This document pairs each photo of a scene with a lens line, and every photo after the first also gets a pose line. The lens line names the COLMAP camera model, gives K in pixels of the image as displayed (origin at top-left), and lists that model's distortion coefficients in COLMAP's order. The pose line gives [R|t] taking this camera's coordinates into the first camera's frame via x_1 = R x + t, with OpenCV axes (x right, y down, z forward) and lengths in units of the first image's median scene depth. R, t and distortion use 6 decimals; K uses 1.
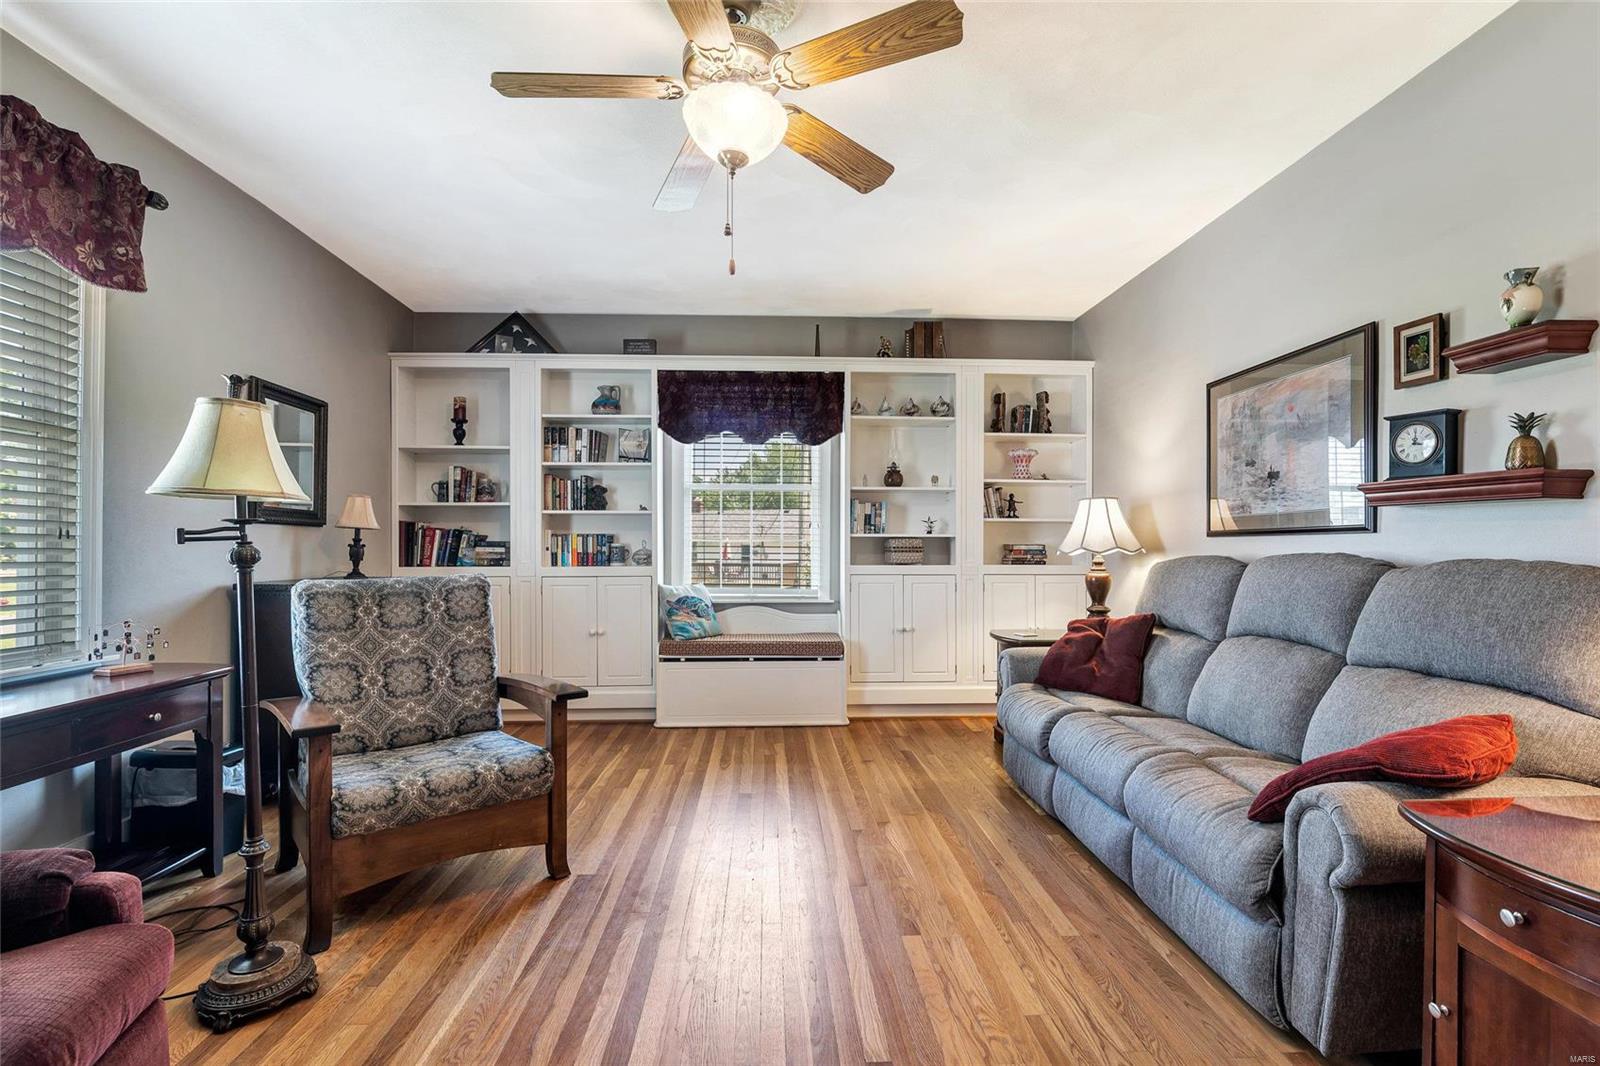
lens RADIAL K [[745.5, 0, 802.7], [0, 745.5, 544.8], [0, 0, 1]] dist [0.003218, -0.004882]
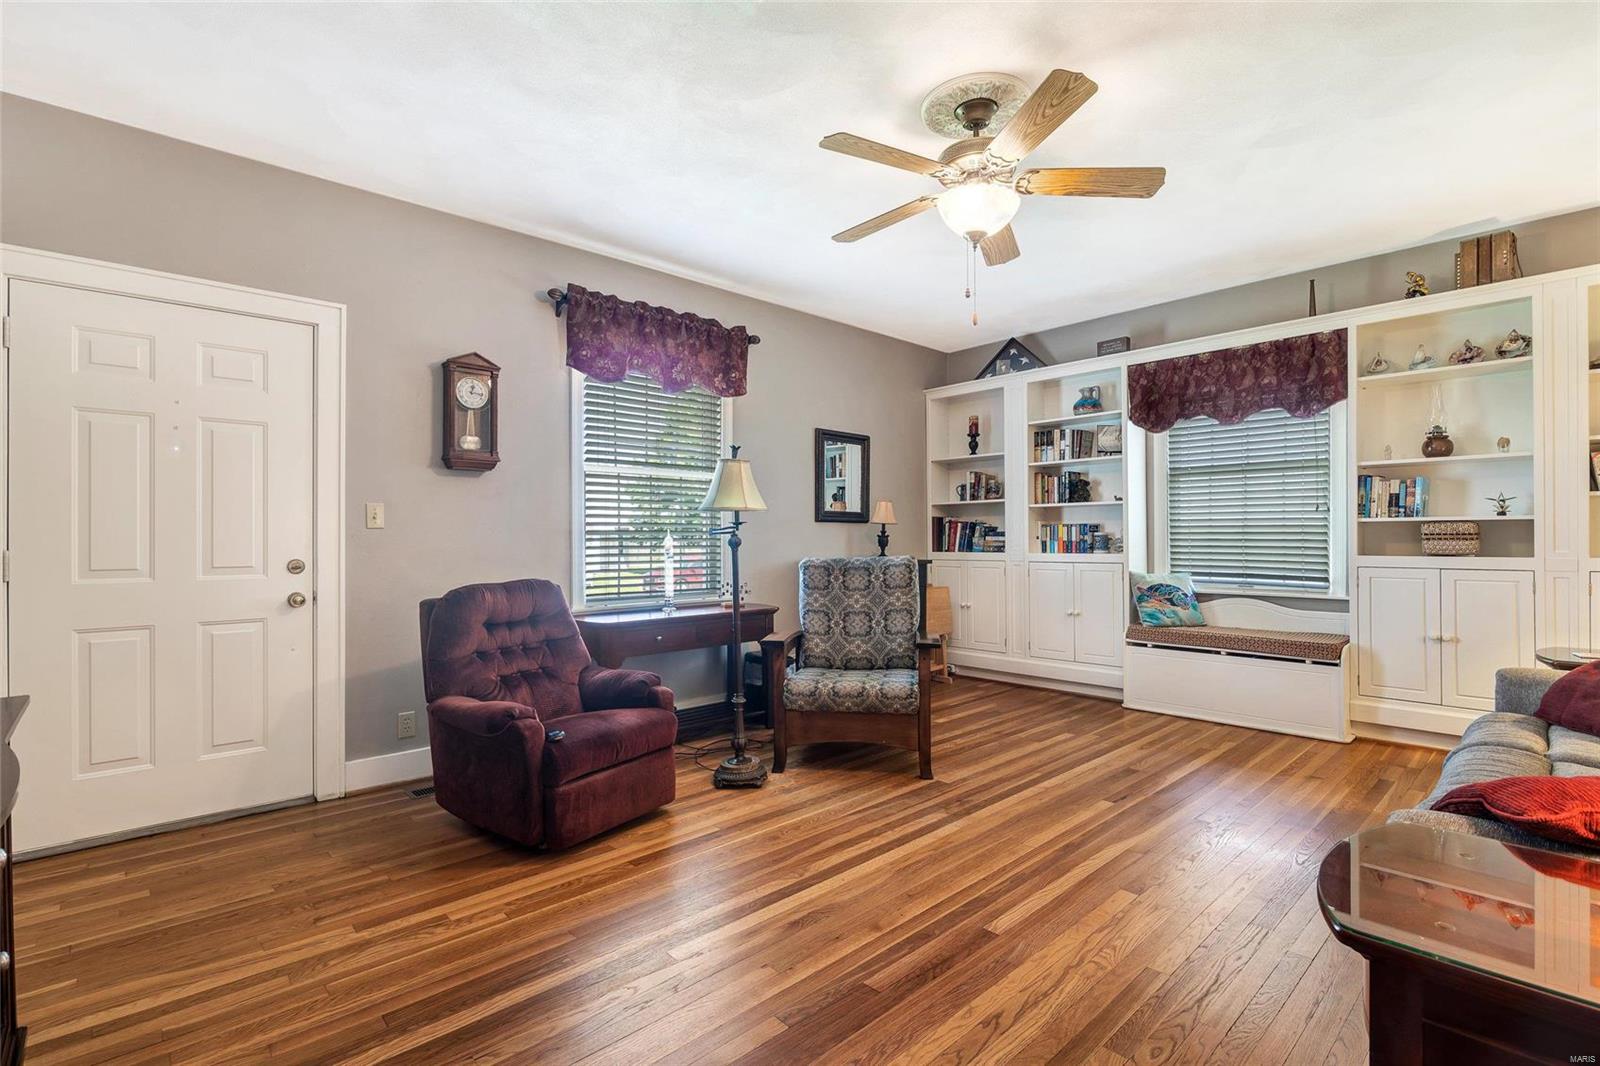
lens RADIAL K [[745.5, 0, 783.6], [0, 745.5, 532.8], [0, 0, 1]] dist [0.003218, -0.004882]
pose [[0.633307, -0.008786, -0.773851, 0.305504], [0.007835, 0.999957, -0.004941, 0.000771], [0.773861, -0.002934, 0.633349, -0.034394]]
